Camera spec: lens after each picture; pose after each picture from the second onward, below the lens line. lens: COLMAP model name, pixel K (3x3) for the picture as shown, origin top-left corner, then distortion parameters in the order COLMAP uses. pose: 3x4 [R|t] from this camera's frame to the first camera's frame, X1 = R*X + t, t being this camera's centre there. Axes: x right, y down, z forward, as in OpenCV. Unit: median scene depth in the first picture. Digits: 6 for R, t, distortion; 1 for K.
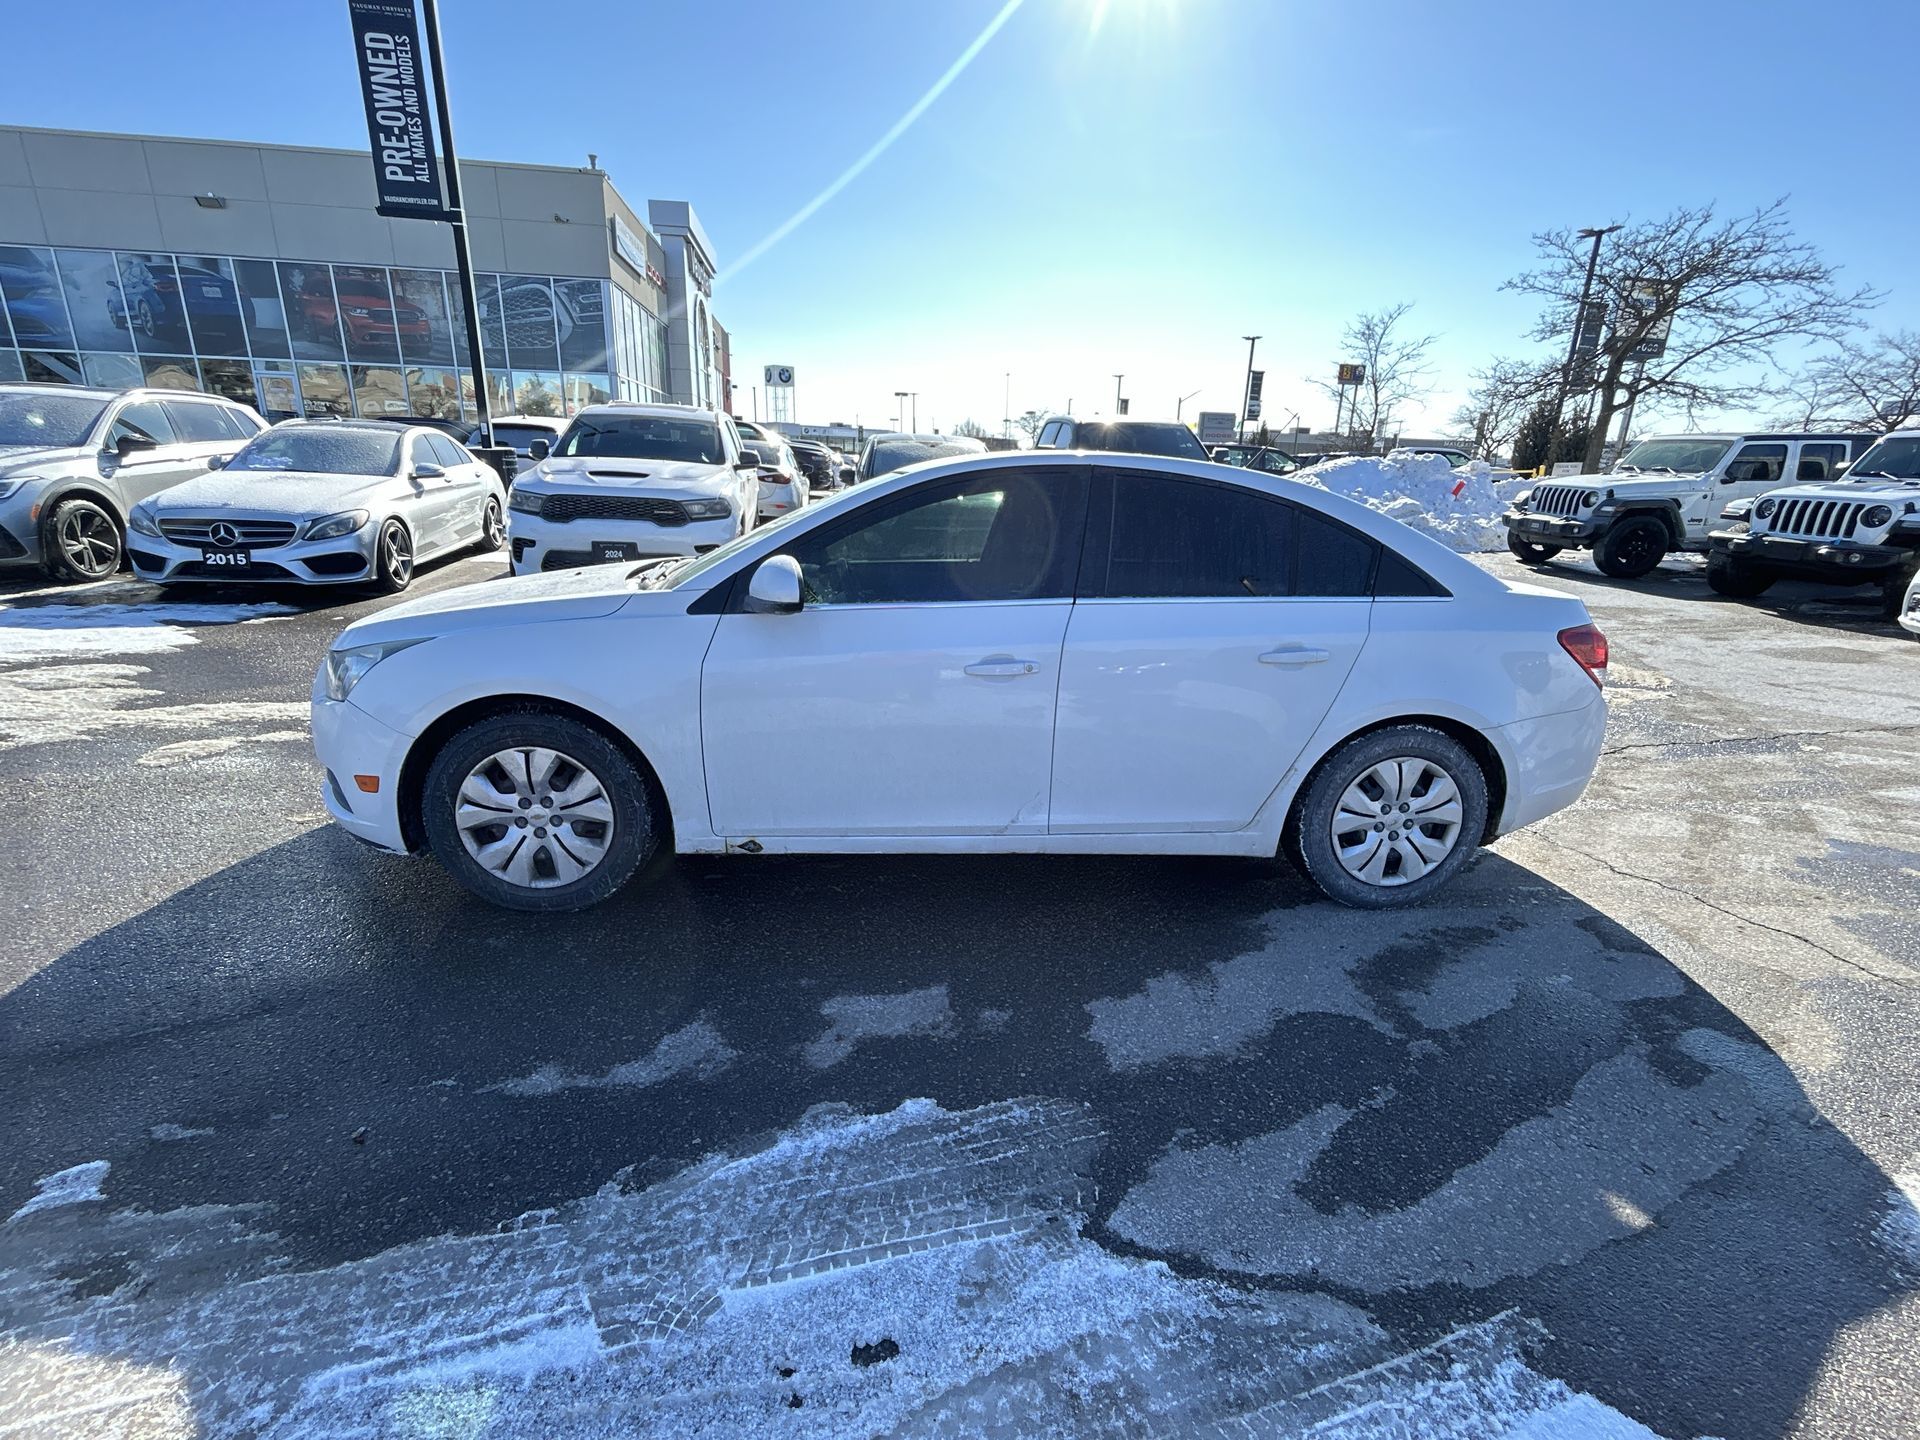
lens RADIAL K [[836.0, 0, 958.7], [0, 836.0, 717.5], [0, 0, 1]] dist [-0.006777, 0.003252]
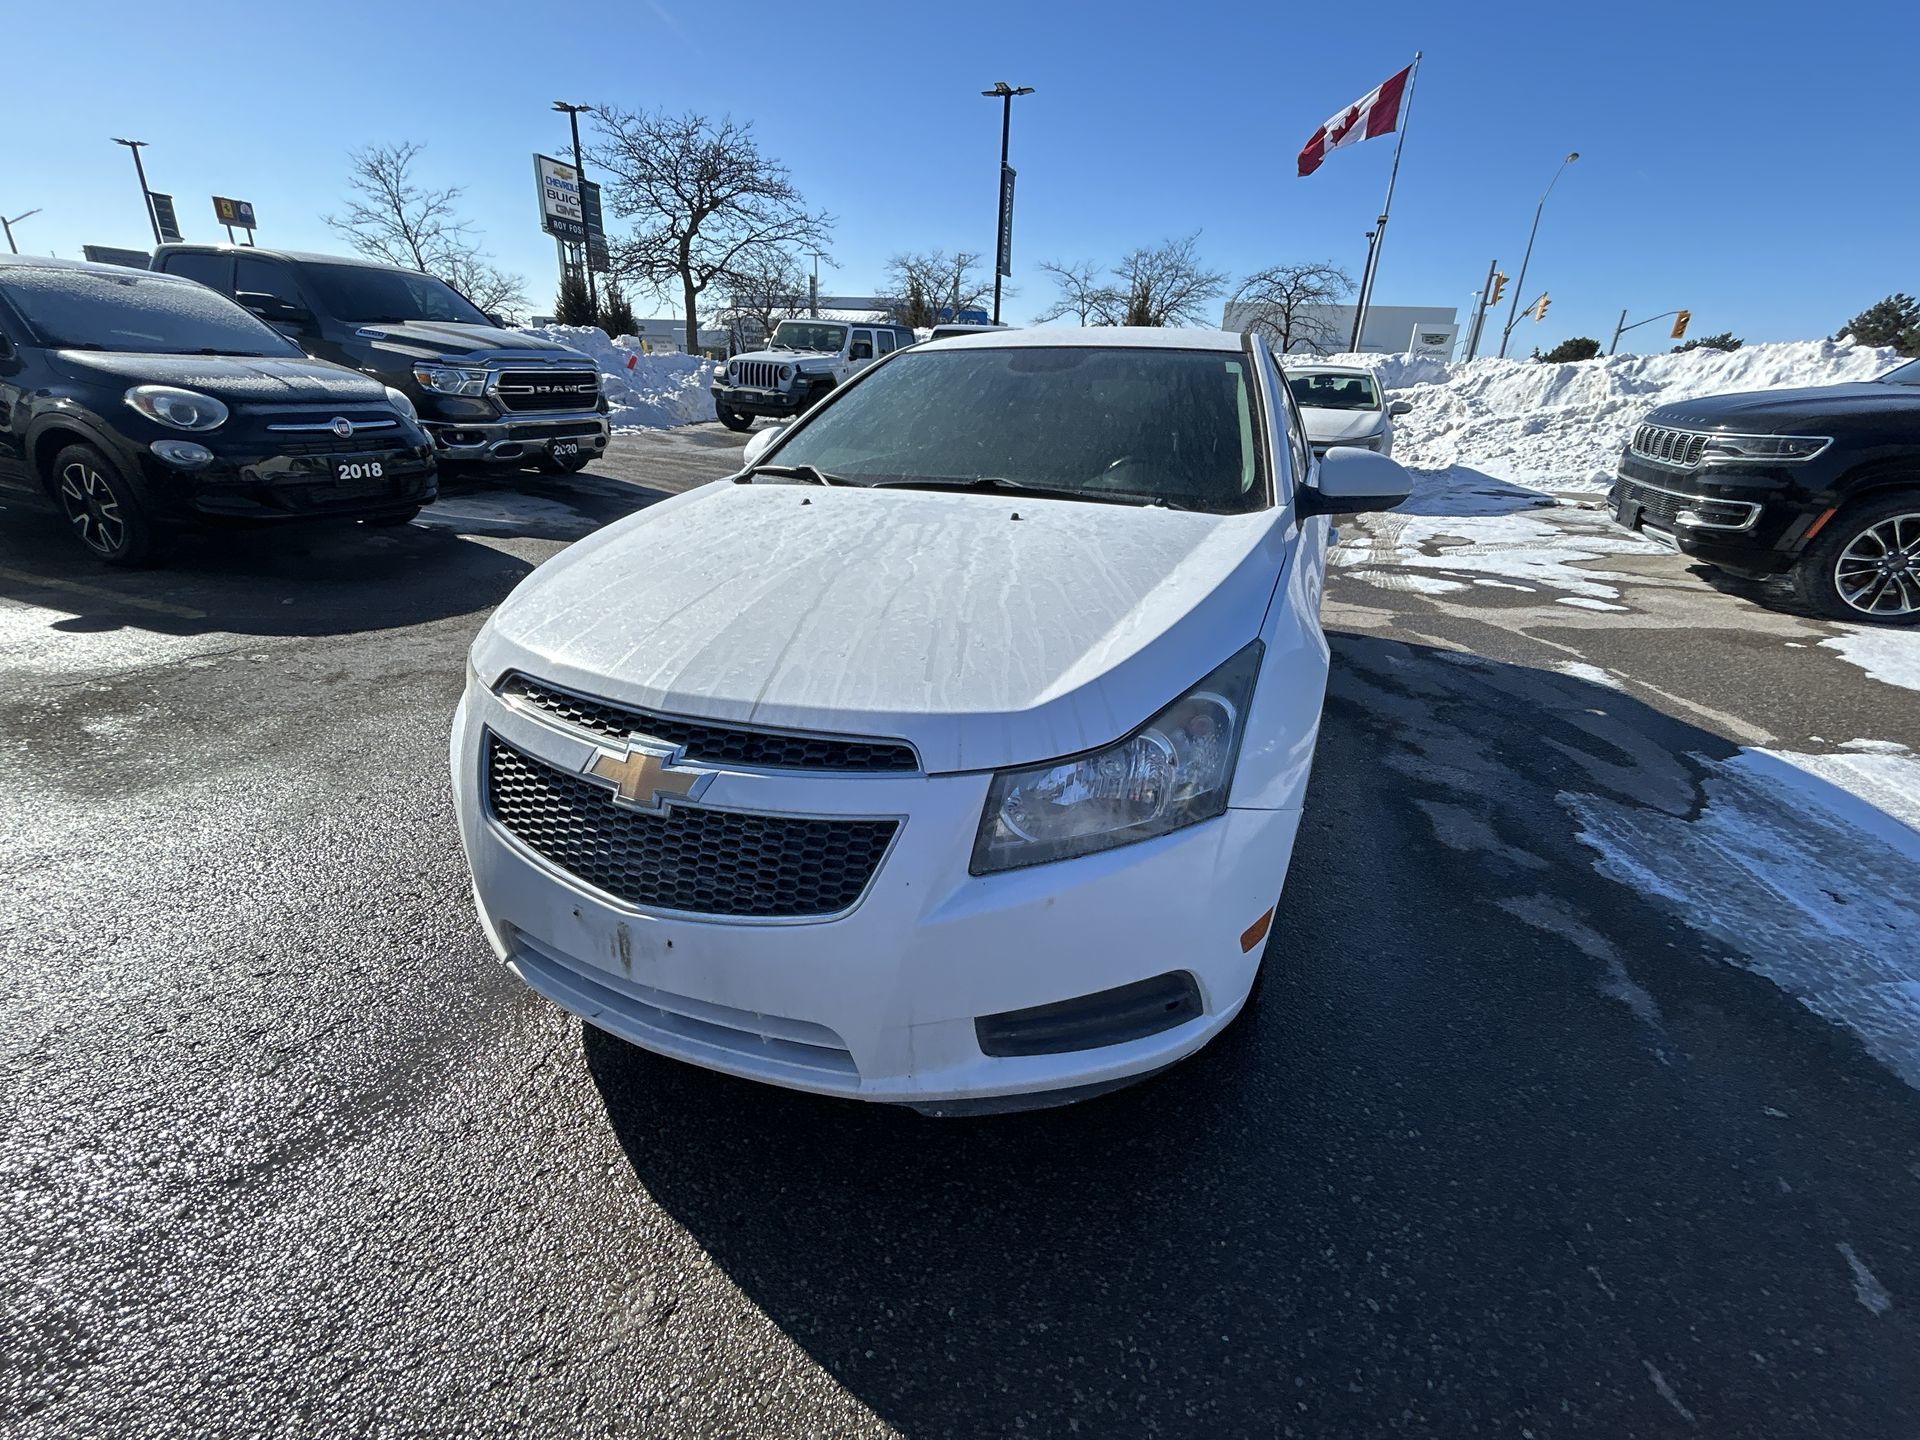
lens RADIAL K [[836.0, 0, 960.9], [0, 836.0, 714.2], [0, 0, 1]] dist [-0.006777, 0.003252]
pose [[0.469521, -0.337389, 0.815915, -0.673294], [0.227127, 0.939164, 0.257653, -0.134786], [-0.853208, 0.064343, 0.517588, 0.490129]]
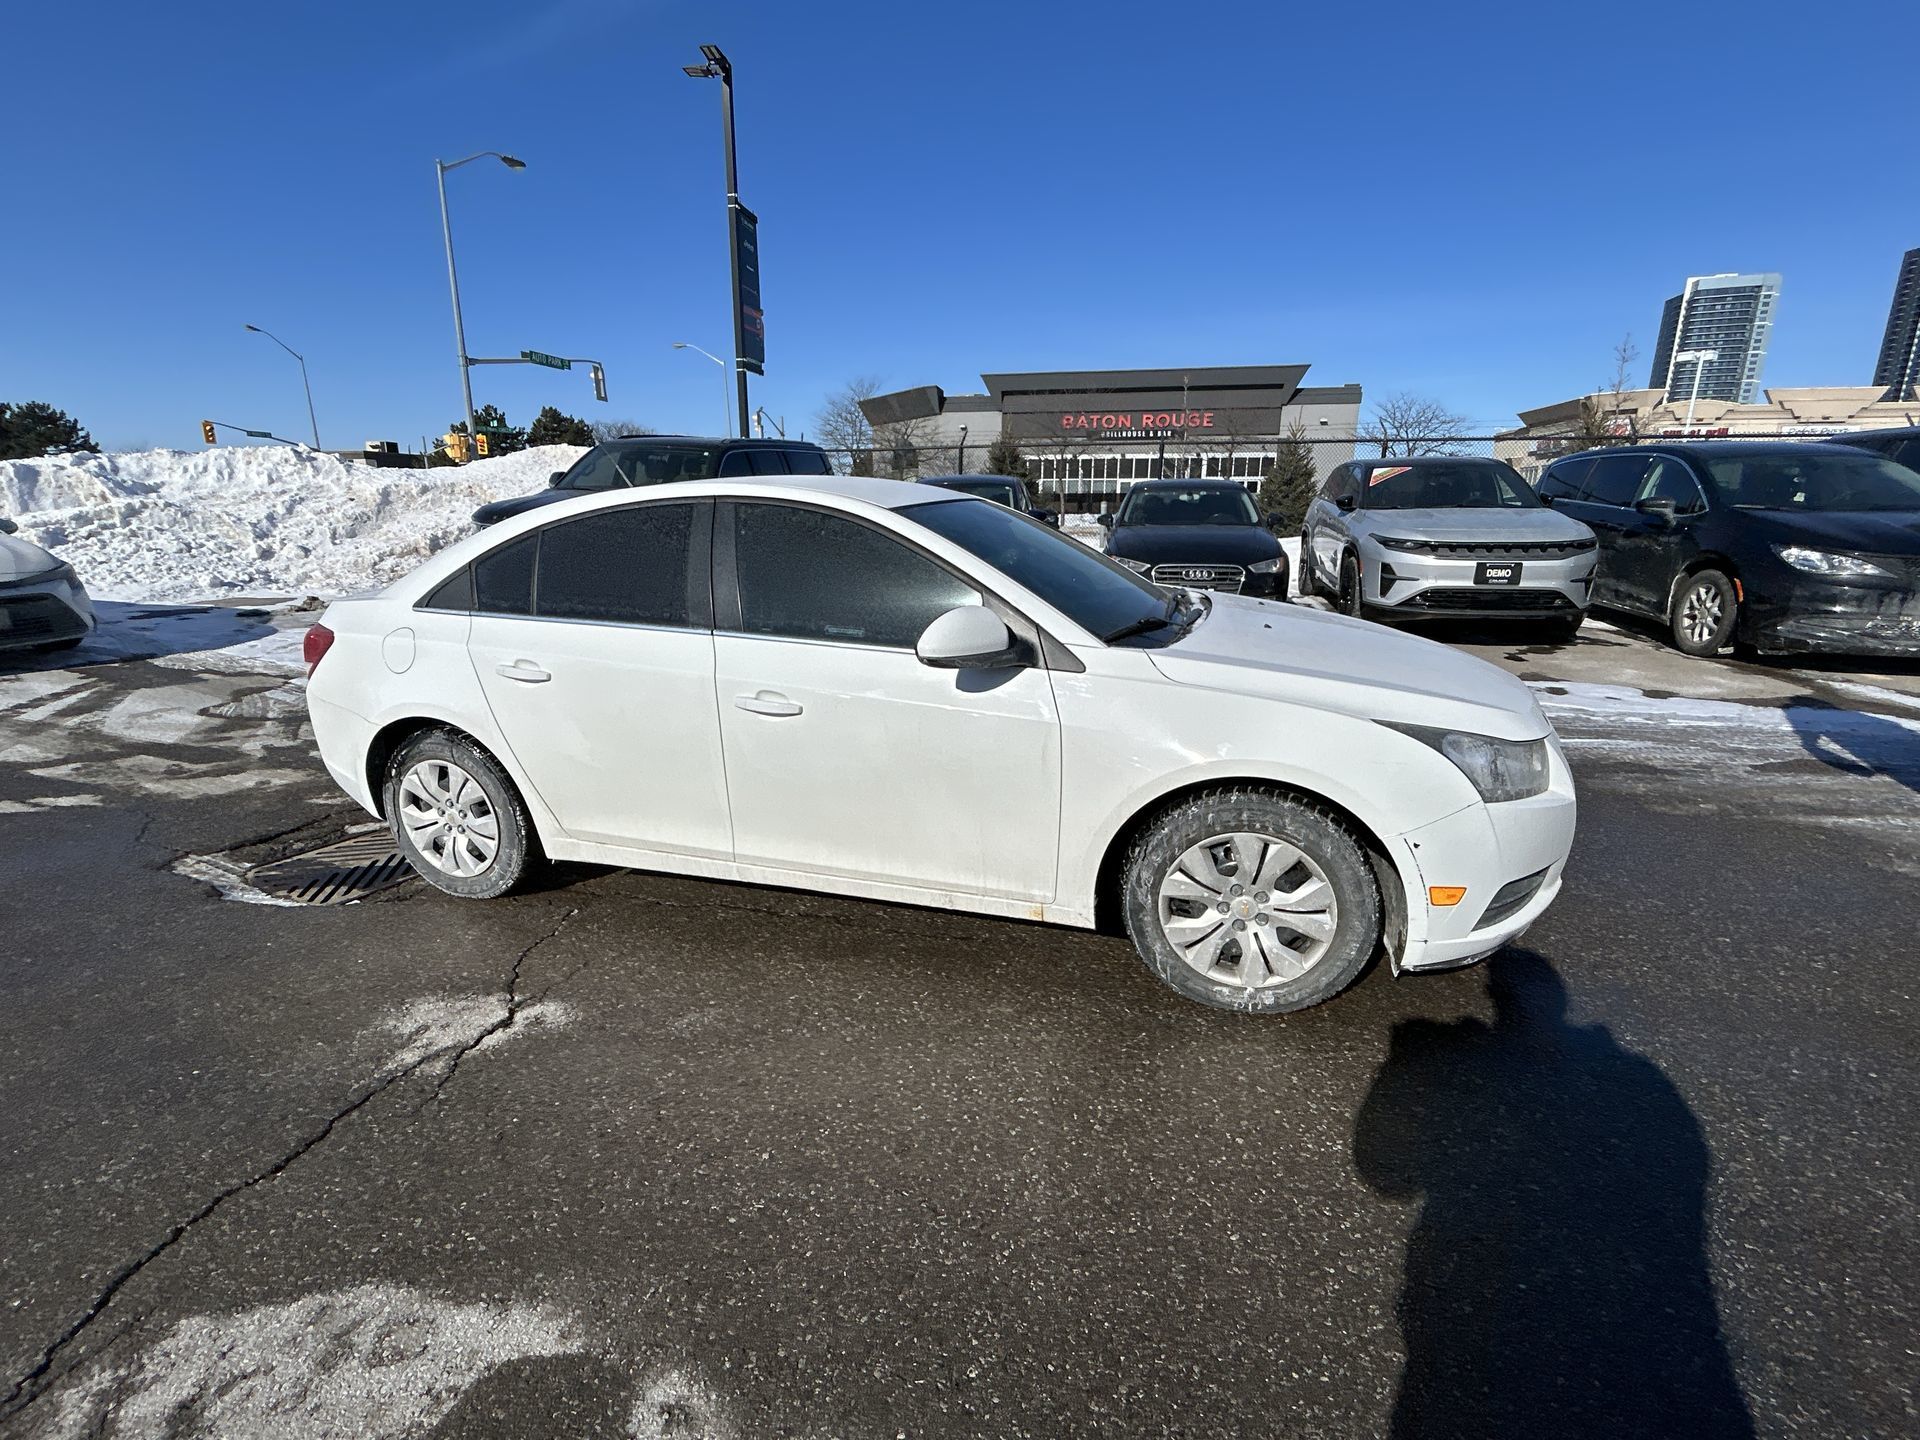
lens RADIAL K [[836.0, 0, 957.0], [0, 836.0, 715.7], [0, 0, 1]] dist [-0.006777, 0.003252]
pose [[-0.924007, -0.122093, 0.362359, -0.332610], [0.082727, 0.861377, 0.501184, -0.408117], [-0.373319, 0.493075, -0.785818, 1.367110]]
